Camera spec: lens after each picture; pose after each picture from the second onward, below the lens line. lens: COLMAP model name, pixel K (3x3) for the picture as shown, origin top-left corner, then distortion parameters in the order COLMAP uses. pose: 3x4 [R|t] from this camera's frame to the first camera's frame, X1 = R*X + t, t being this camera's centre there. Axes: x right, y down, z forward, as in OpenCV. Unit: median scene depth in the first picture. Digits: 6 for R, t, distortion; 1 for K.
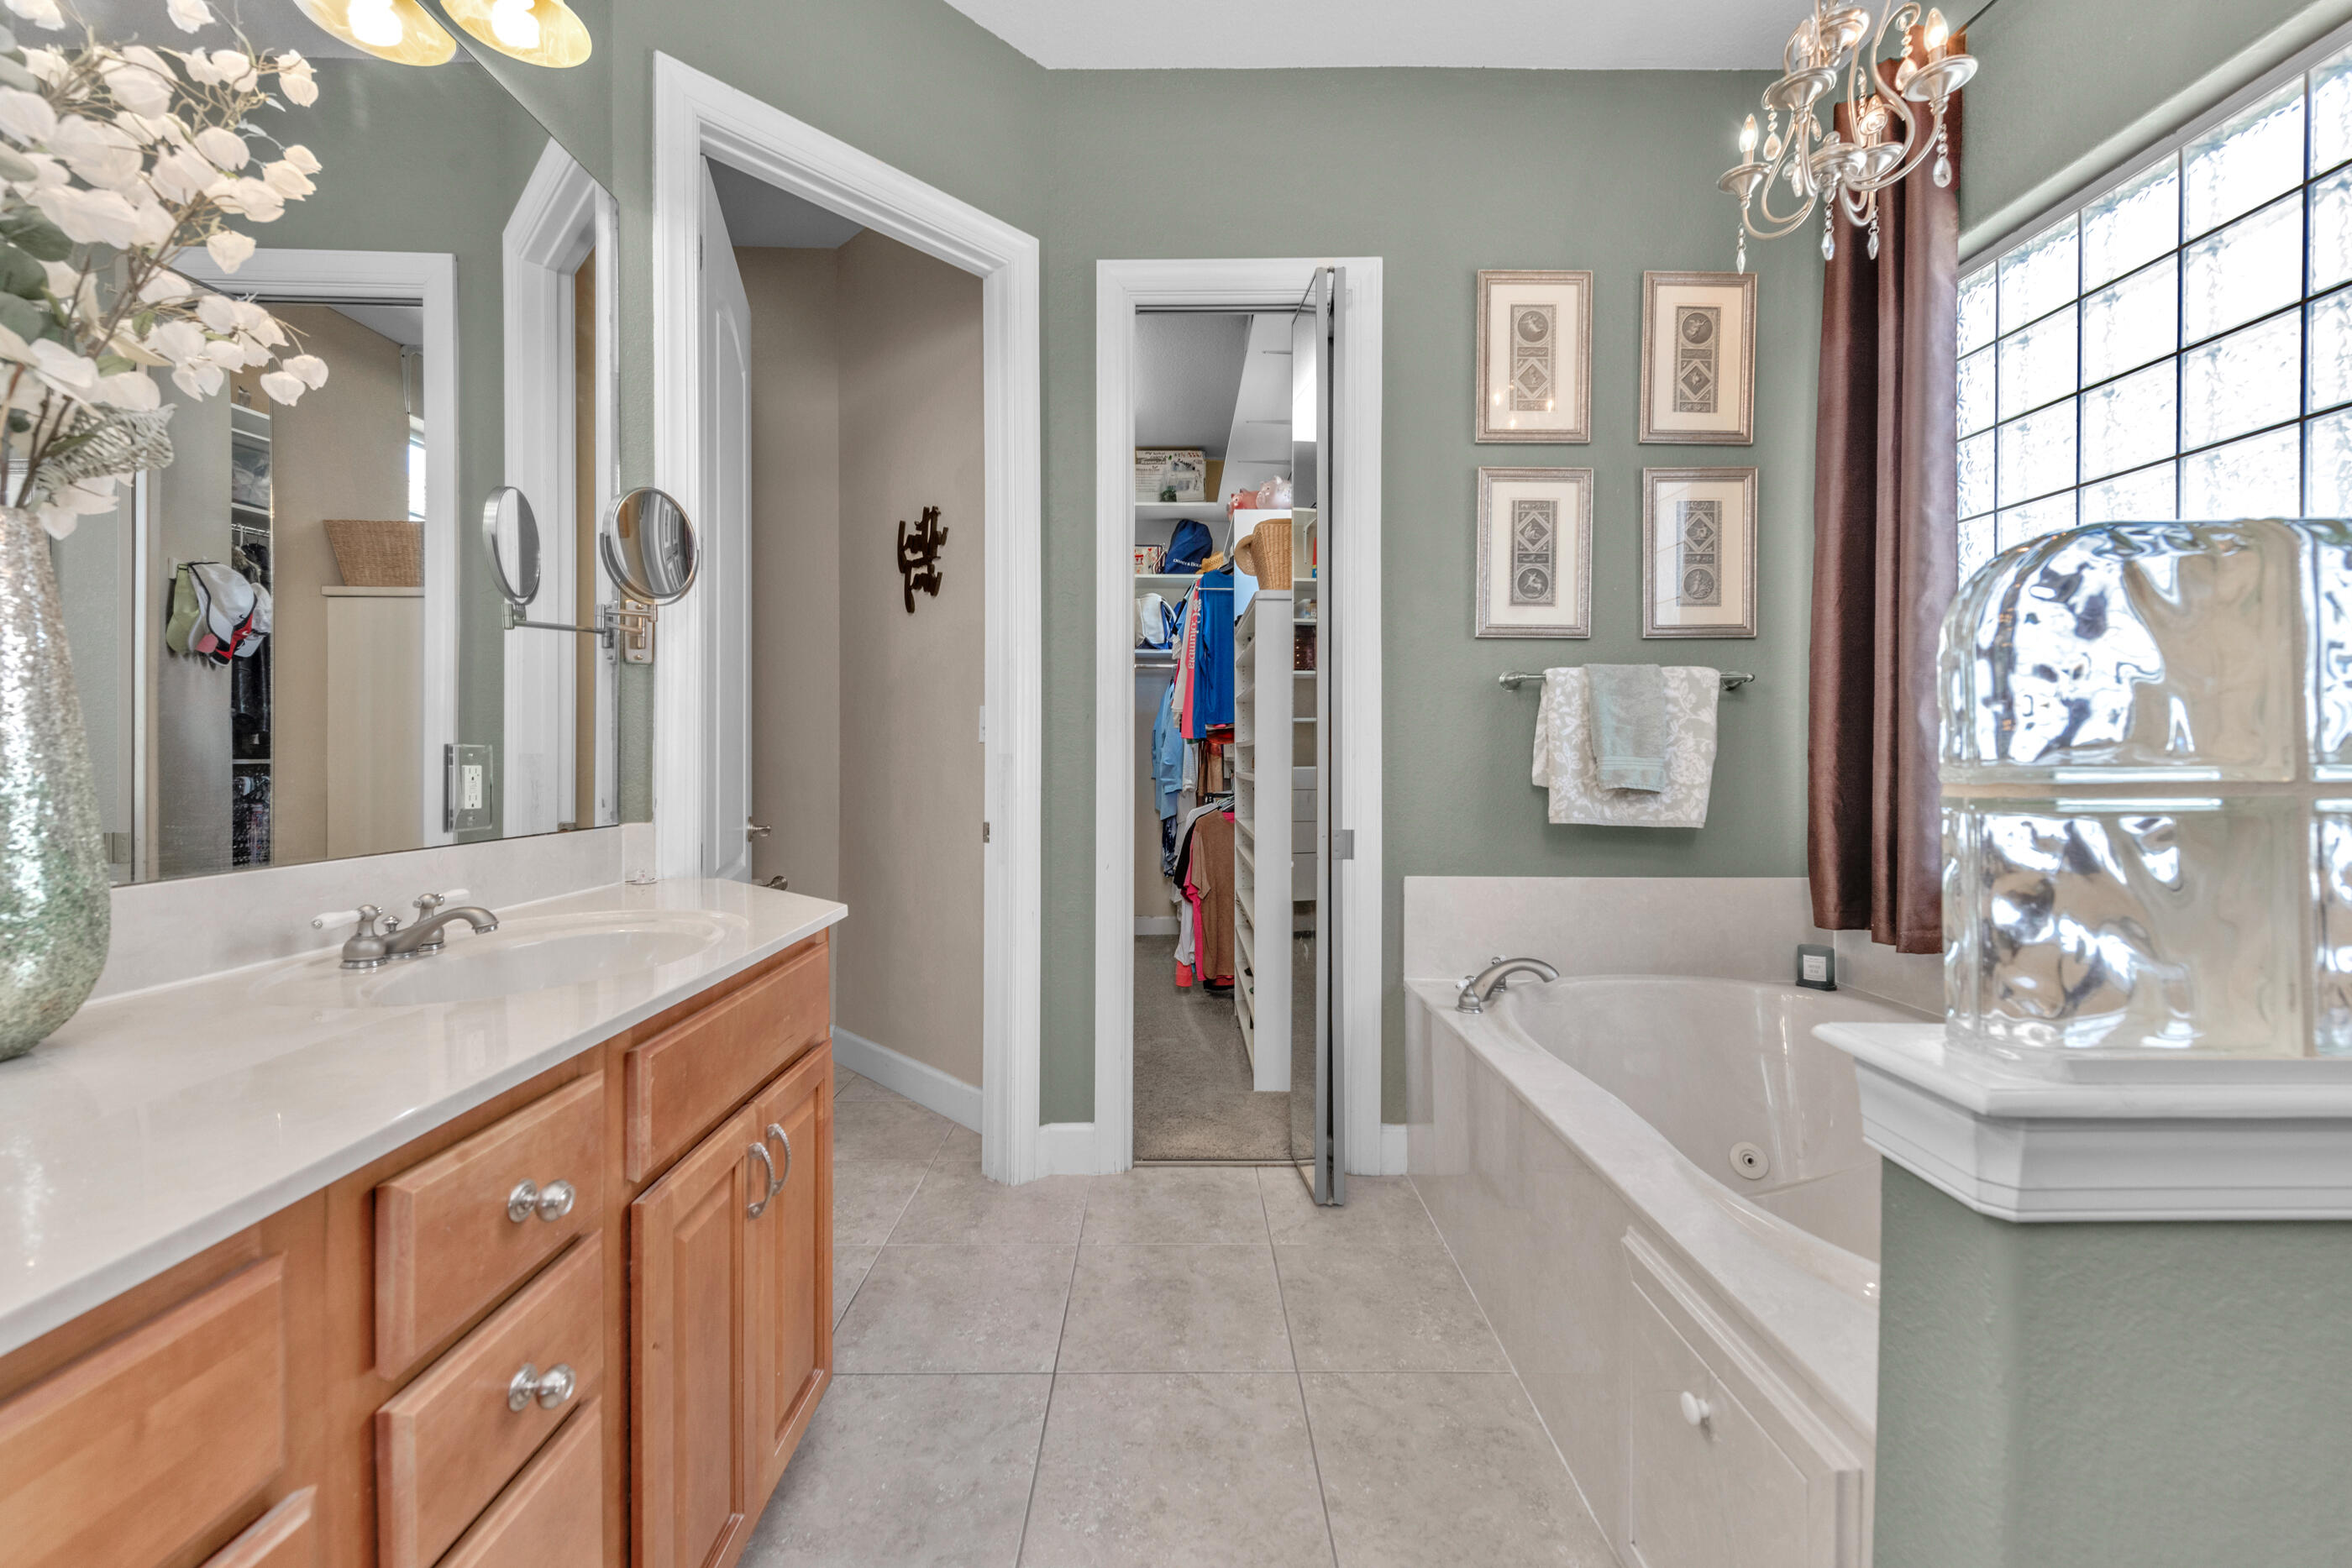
lens RADIAL K [[958.9, 0, 1201.2], [0, 958.9, 755.5], [0, 0, 1]] dist [0.008166, -0.002028]
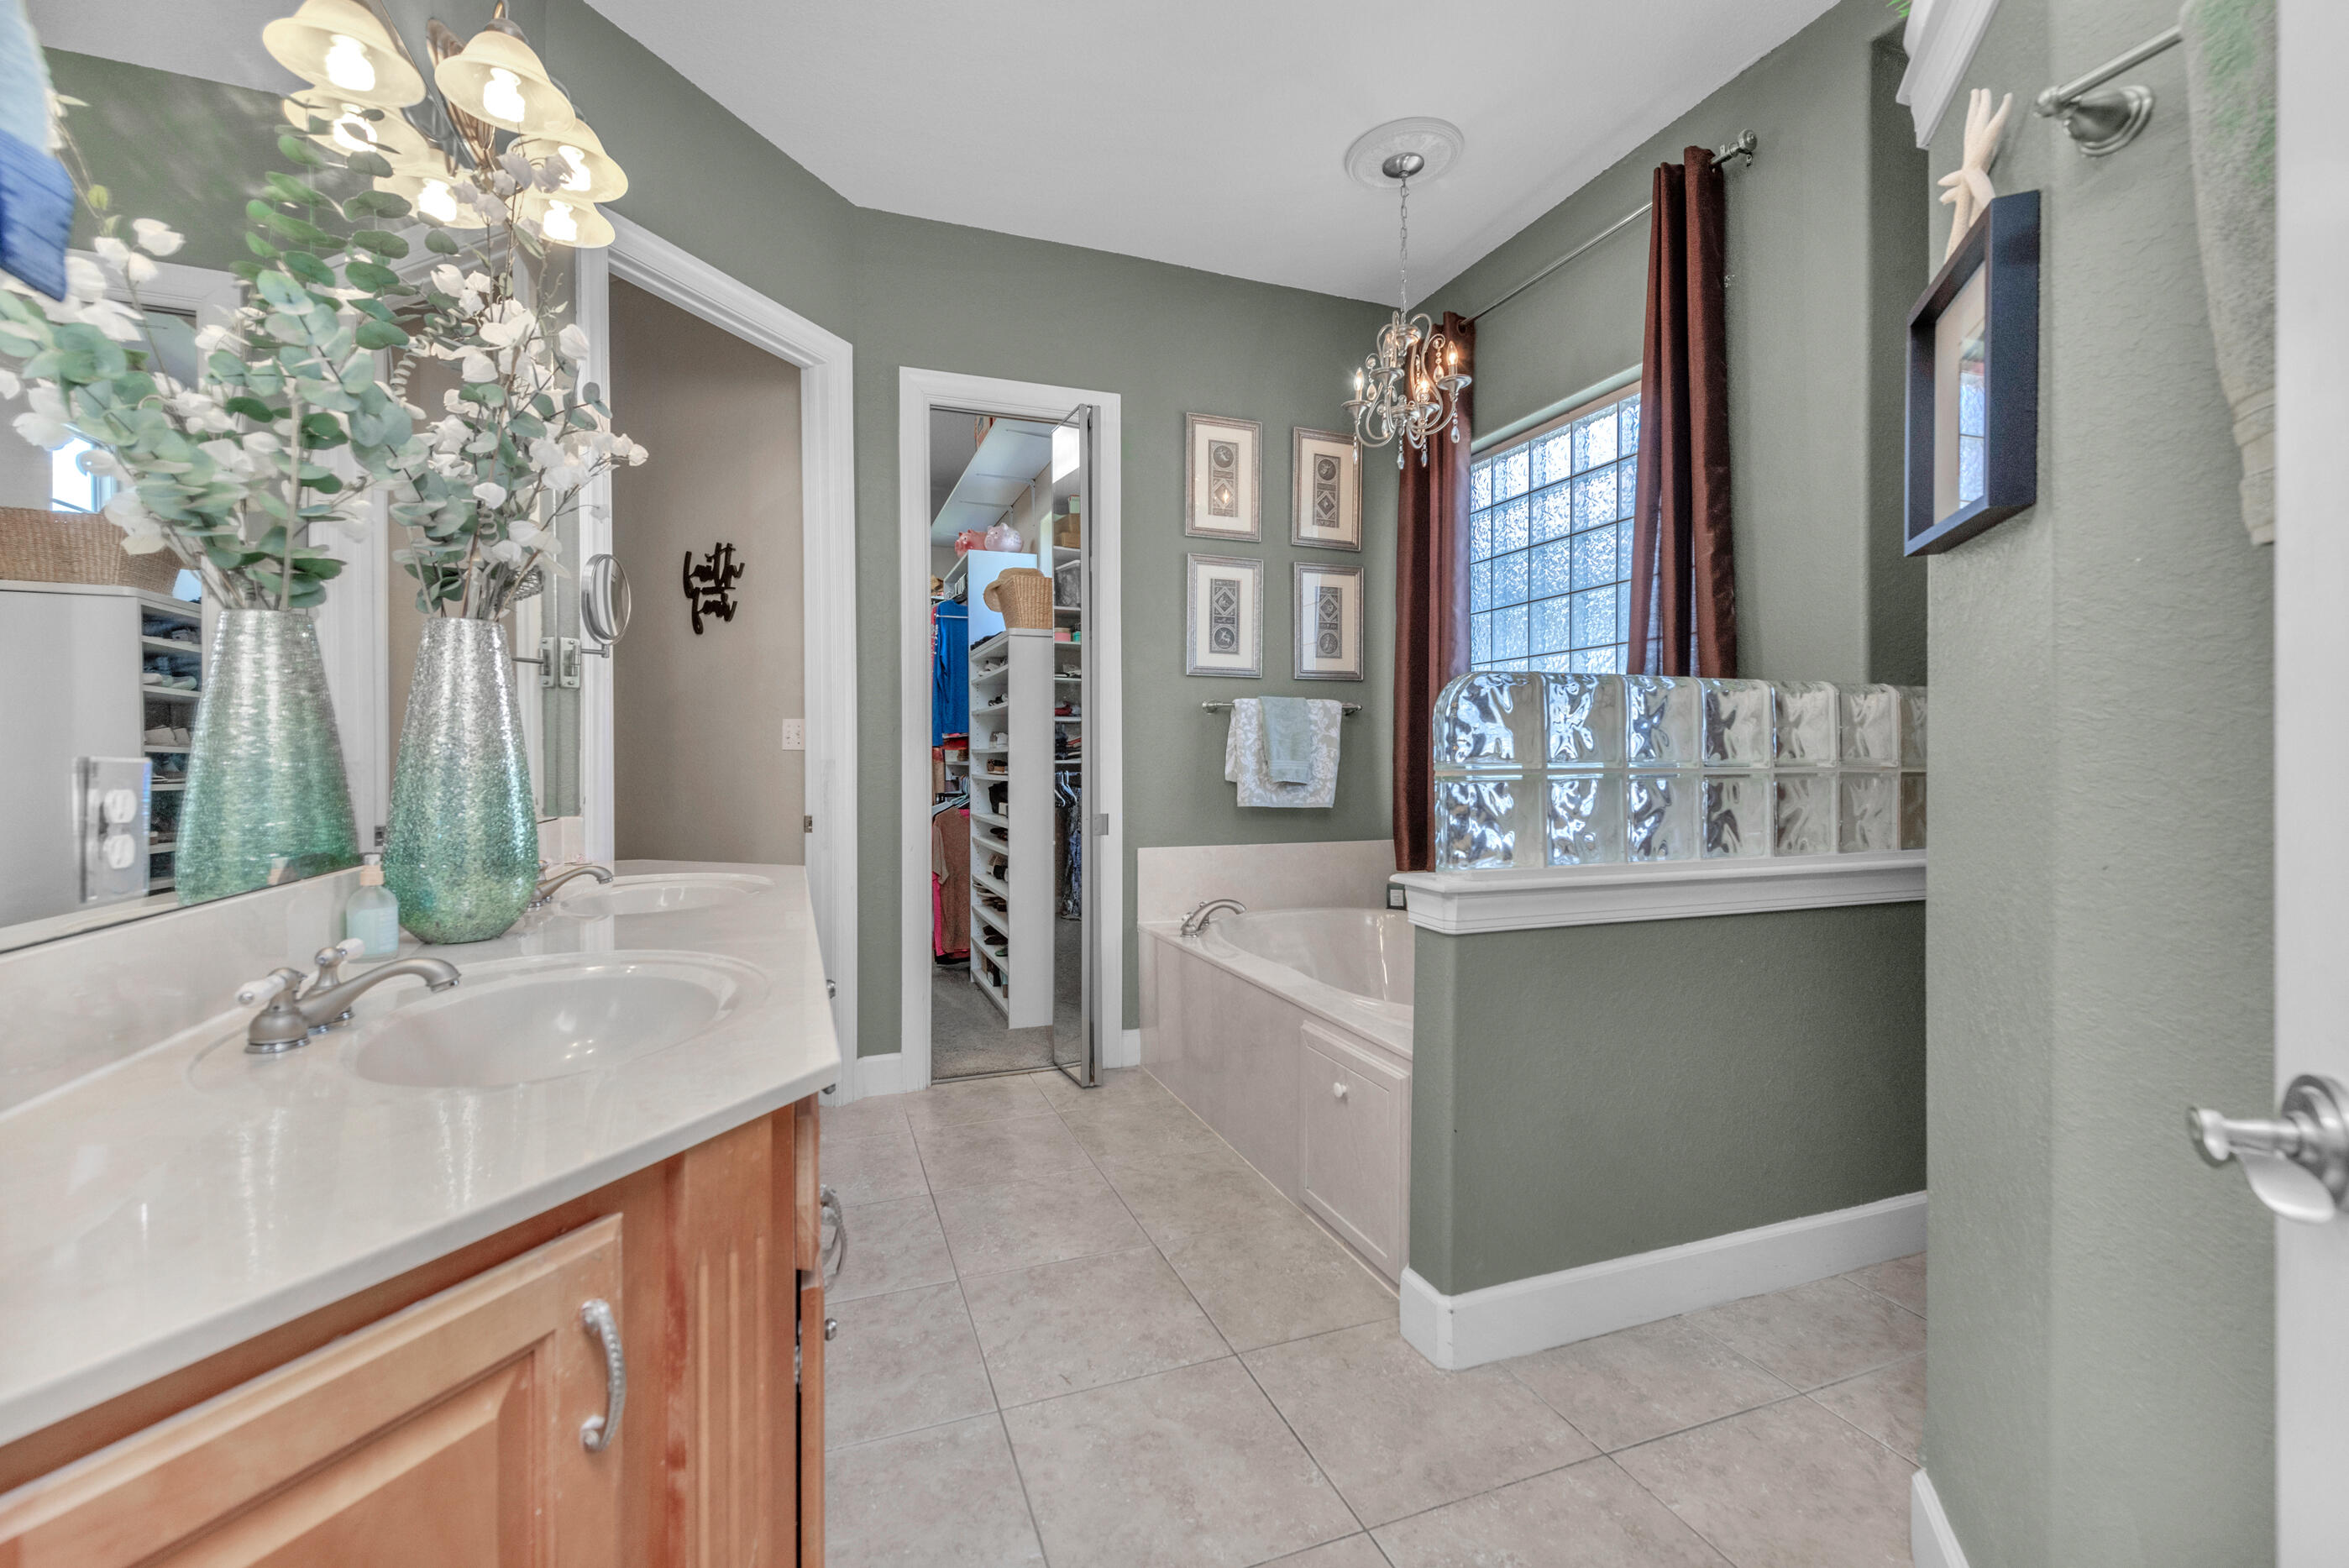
lens RADIAL K [[957.8, 0, 1166.8], [0, 957.8, 767.2], [0, 0, 1]] dist [0.008166, -0.002028]
pose [[0.947450, -0.006159, 0.319846, -0.191133], [0.003688, 0.999959, 0.008329, -0.000849], [-0.319884, -0.006712, 0.947433, -0.317936]]
